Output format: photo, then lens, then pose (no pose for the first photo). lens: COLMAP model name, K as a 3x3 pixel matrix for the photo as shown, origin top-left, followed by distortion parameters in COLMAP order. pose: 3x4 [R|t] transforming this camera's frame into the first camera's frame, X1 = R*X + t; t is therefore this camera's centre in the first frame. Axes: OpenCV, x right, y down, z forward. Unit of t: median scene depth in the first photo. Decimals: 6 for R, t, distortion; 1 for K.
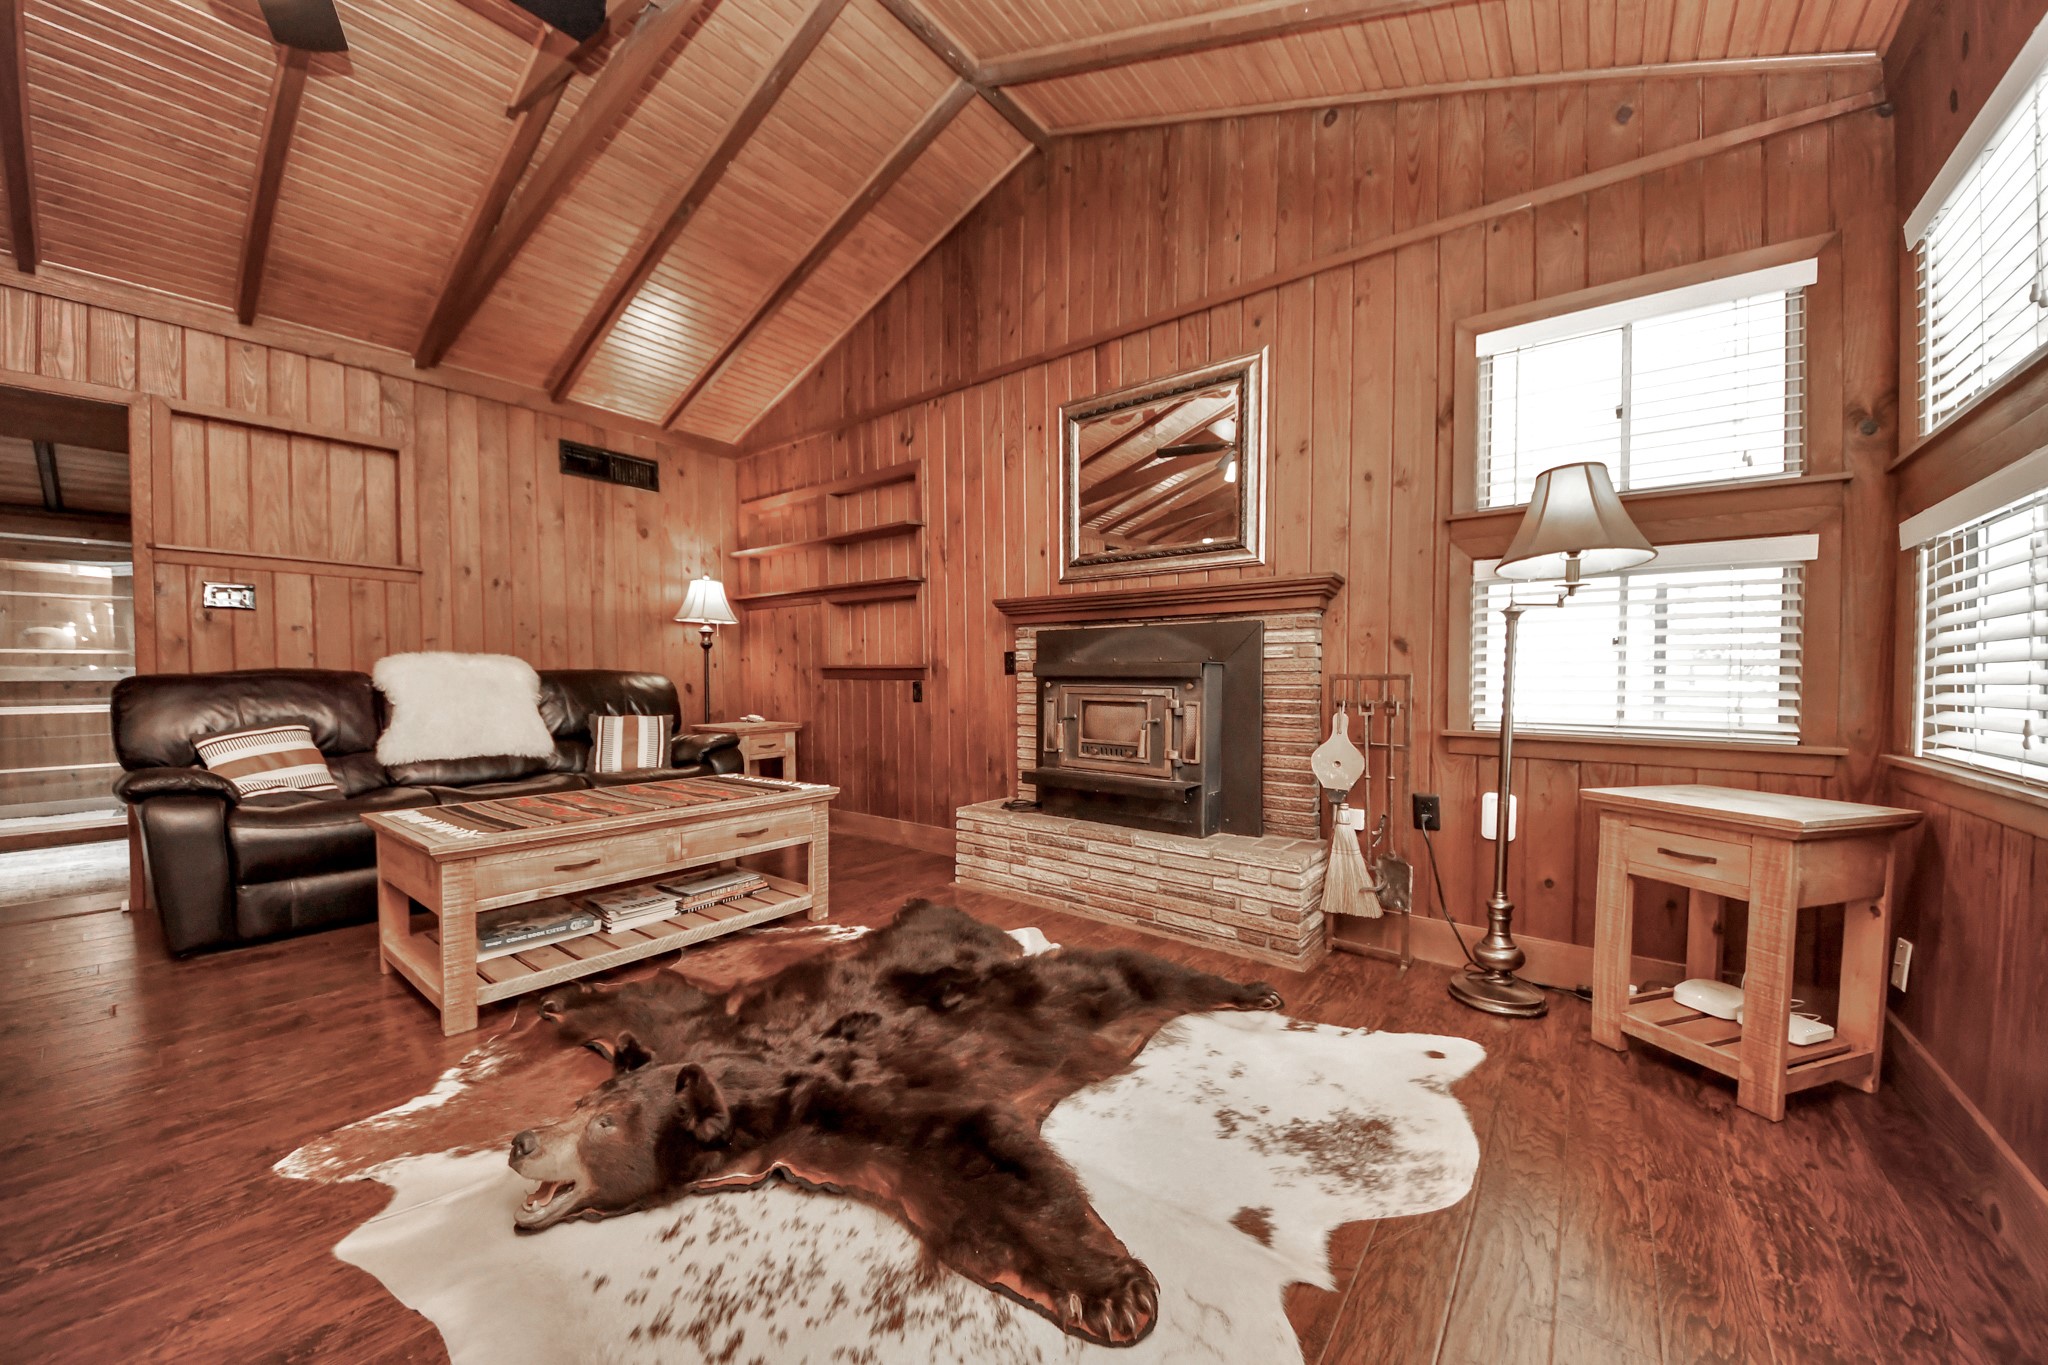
lens RADIAL K [[703.5, 0, 1059.1], [0, 703.5, 695.7], [0, 0, 1]] dist [0.005801, -0.000520]
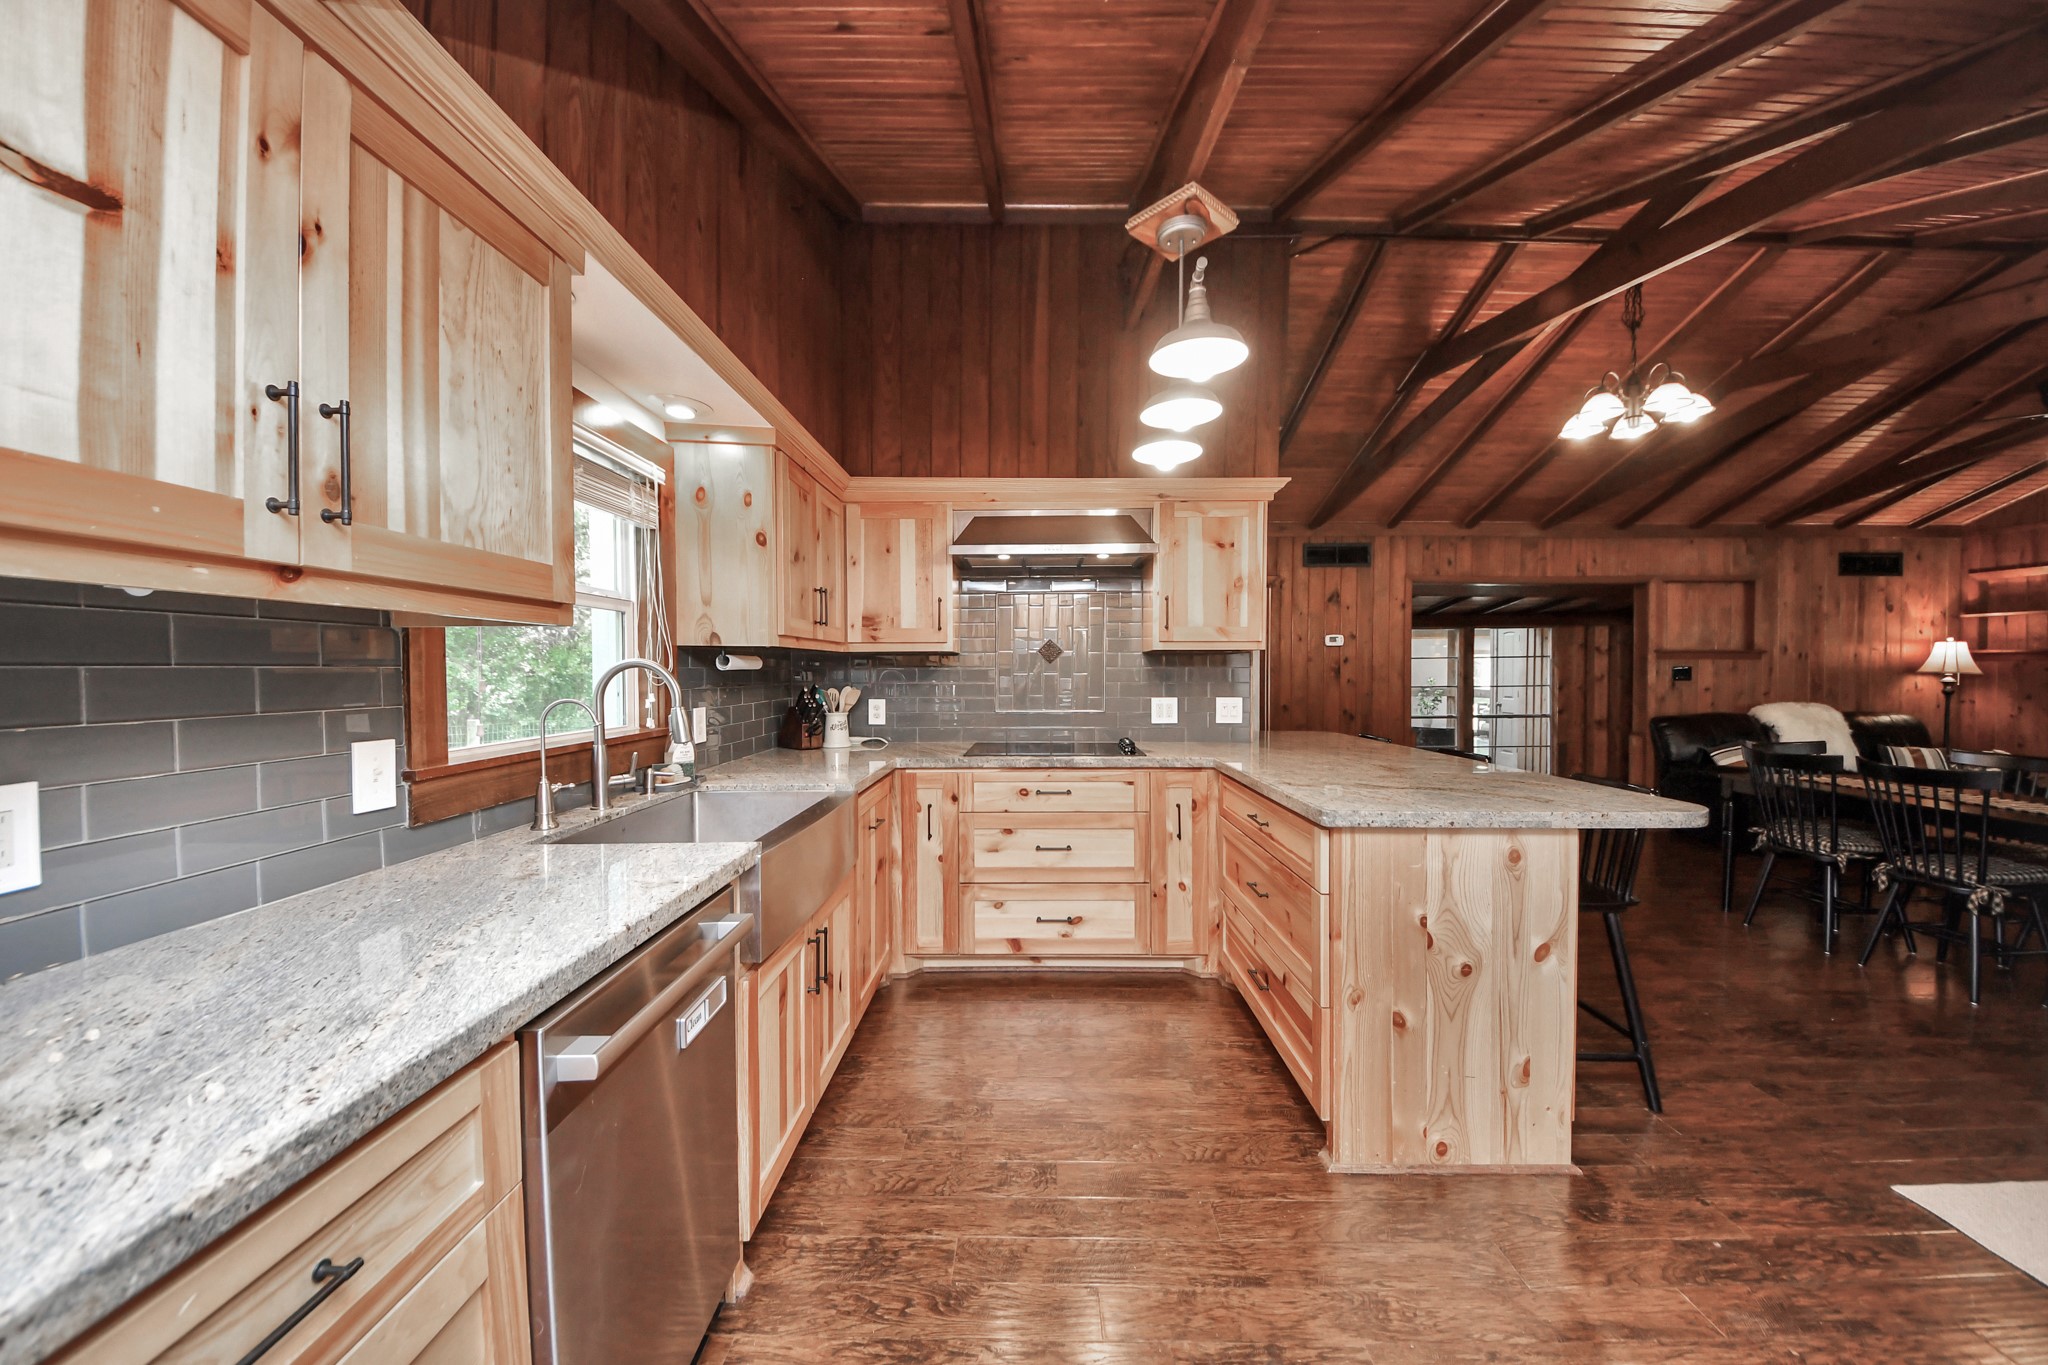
lens RADIAL K [[737.6, 0, 1030.3], [0, 737.6, 683.2], [0, 0, 1]] dist [0.000574, -0.003525]
pose [[0.583234, 0.013585, -0.812190, -0.722124], [-0.026712, 0.999640, -0.002462, -0.075343], [0.811865, 0.023131, 0.583387, -1.962010]]
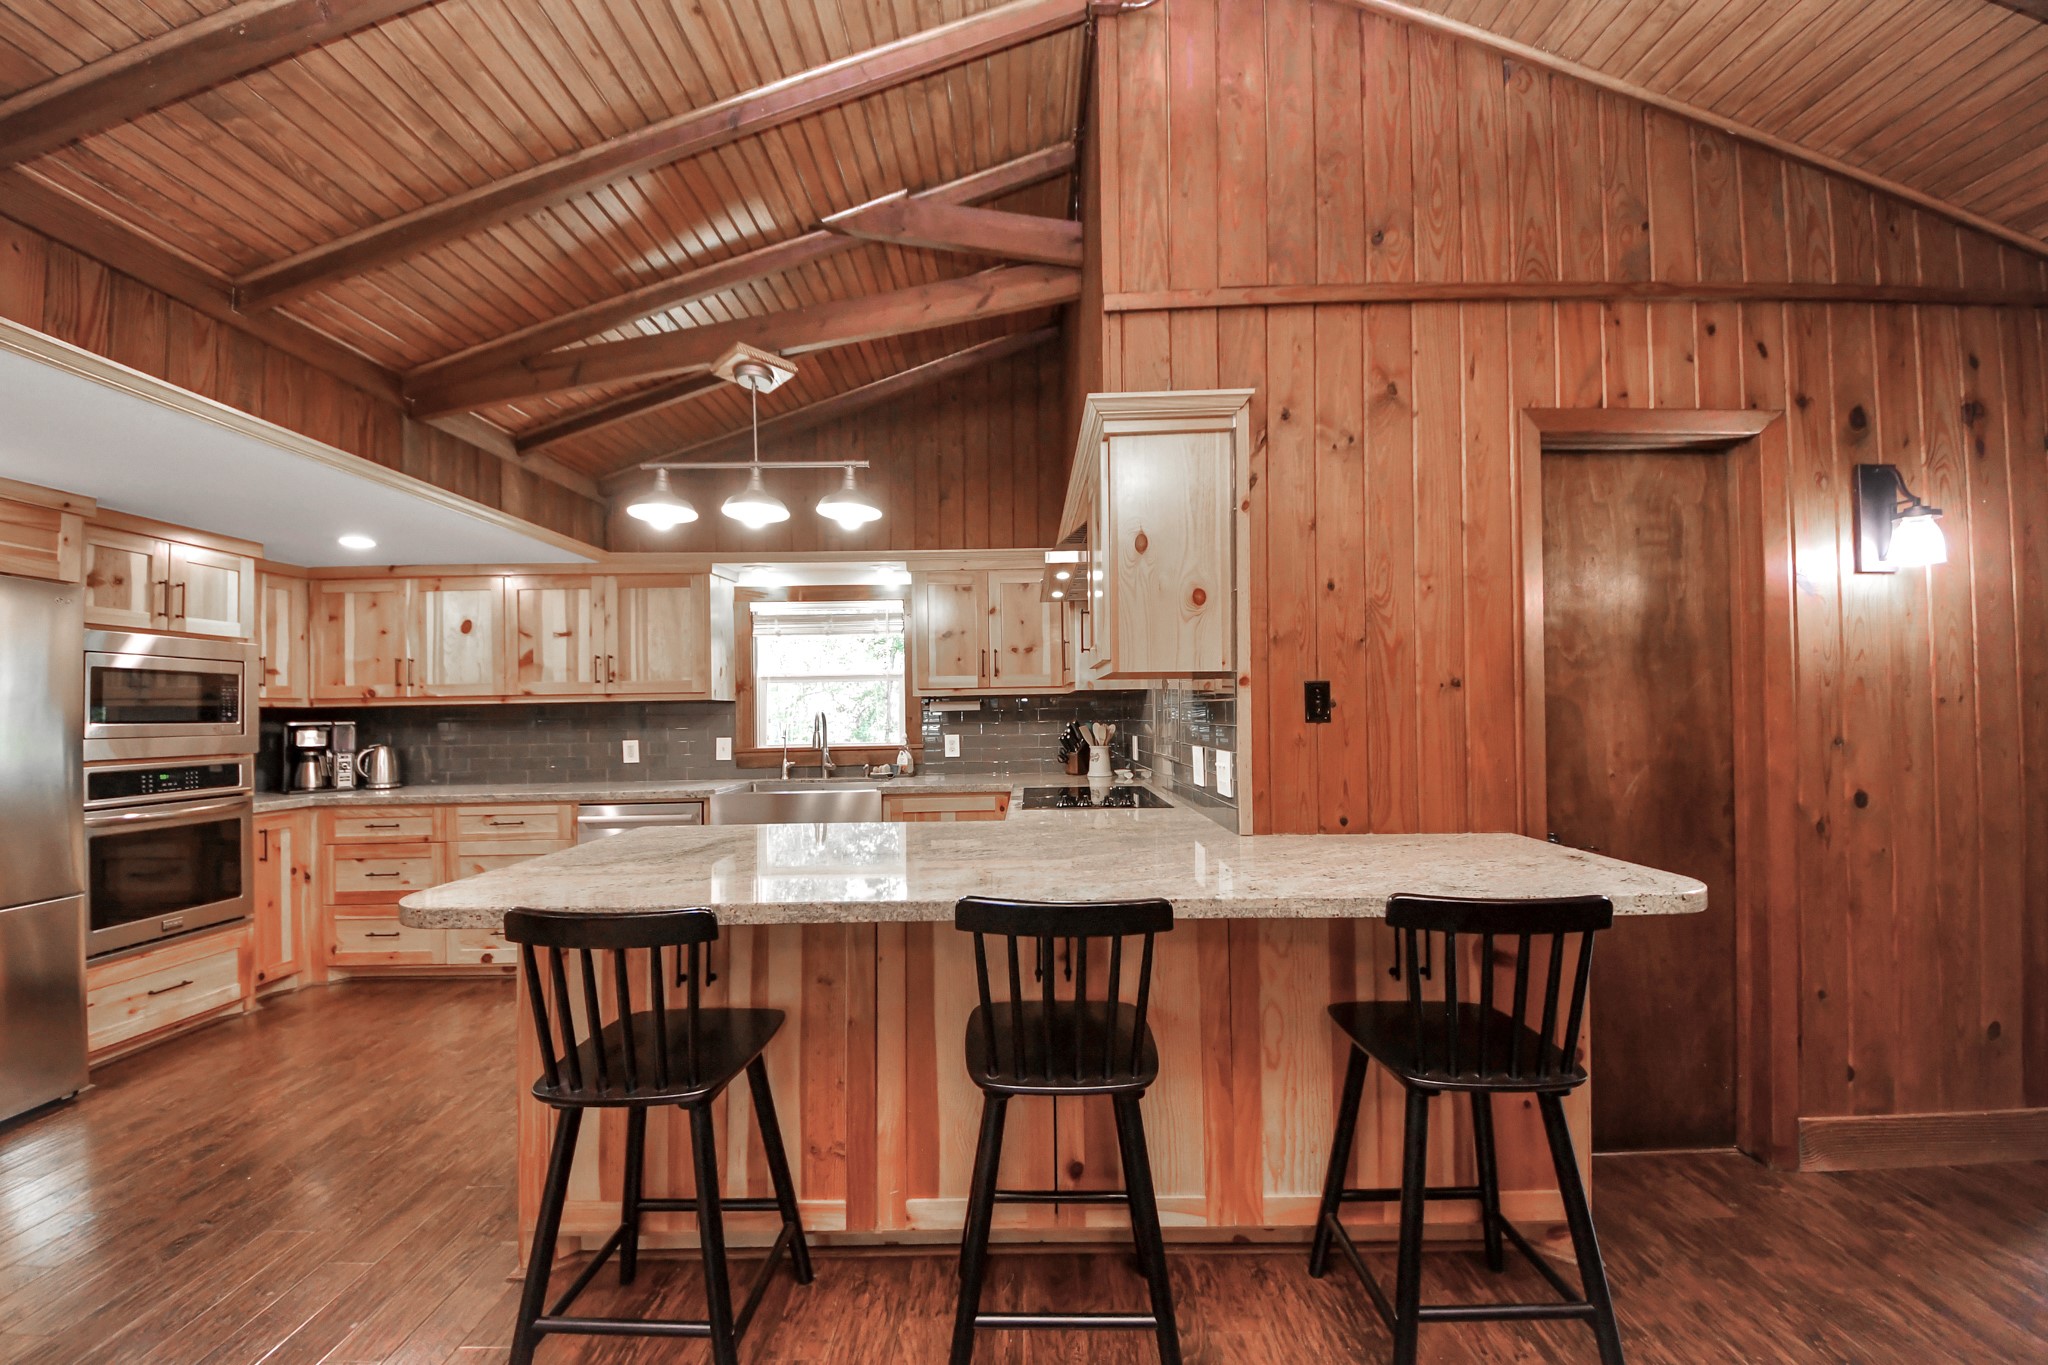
lens RADIAL K [[737.6, 0, 1050.6], [0, 737.6, 693.5], [0, 0, 1]] dist [0.000574, -0.003525]
pose [[-0.773879, -0.002211, -0.633329, -0.962965], [-0.004740, 0.999986, 0.002301, -0.131431], [0.633315, 0.004782, -0.773879, -0.222437]]
